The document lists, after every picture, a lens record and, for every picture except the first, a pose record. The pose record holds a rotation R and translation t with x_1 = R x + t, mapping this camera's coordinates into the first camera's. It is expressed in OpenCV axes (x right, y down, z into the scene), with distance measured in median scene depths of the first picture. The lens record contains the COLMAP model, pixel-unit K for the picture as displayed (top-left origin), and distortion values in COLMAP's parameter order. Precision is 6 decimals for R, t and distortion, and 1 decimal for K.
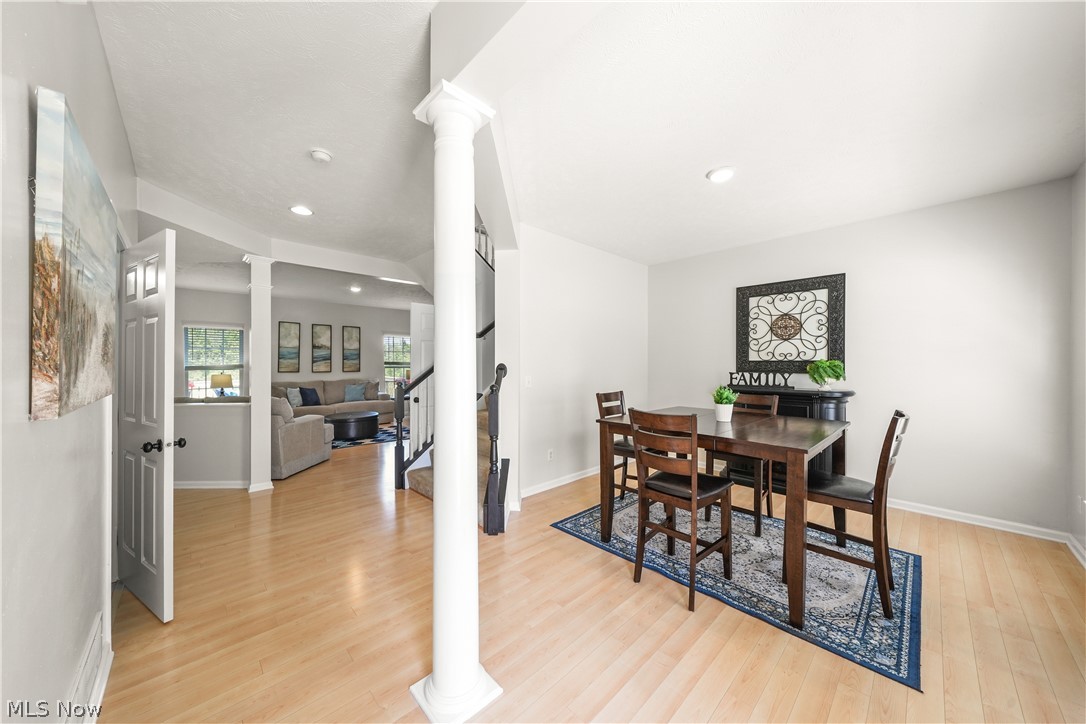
lens RADIAL K [[378.4, 0, 548.4], [0, 378.4, 362.2], [0, 0, 1]] dist [-0.009216, -0.000128]
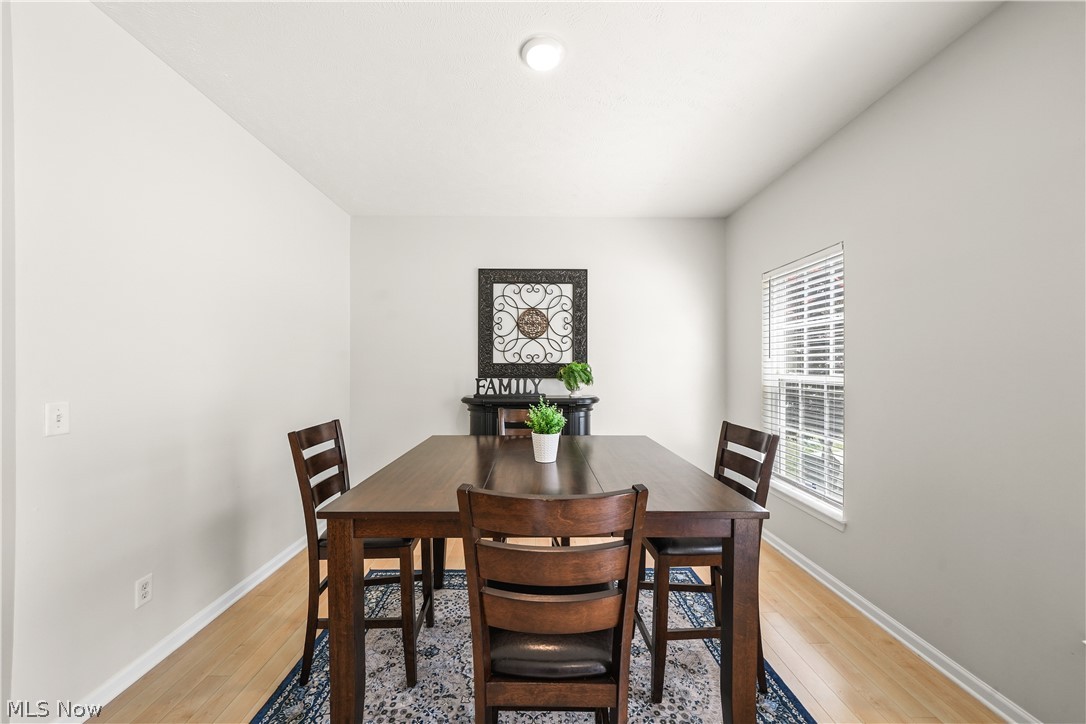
lens RADIAL K [[406.5, 0, 540.9], [0, 406.5, 366.3], [0, 0, 1]] dist [0.000981, 0.000142]
pose [[0.693995, 0.001154, 0.719979, -0.011701], [-0.001589, 0.999999, -0.000070, 0.002402], [-0.719978, -0.001095, 0.693996, 0.360952]]
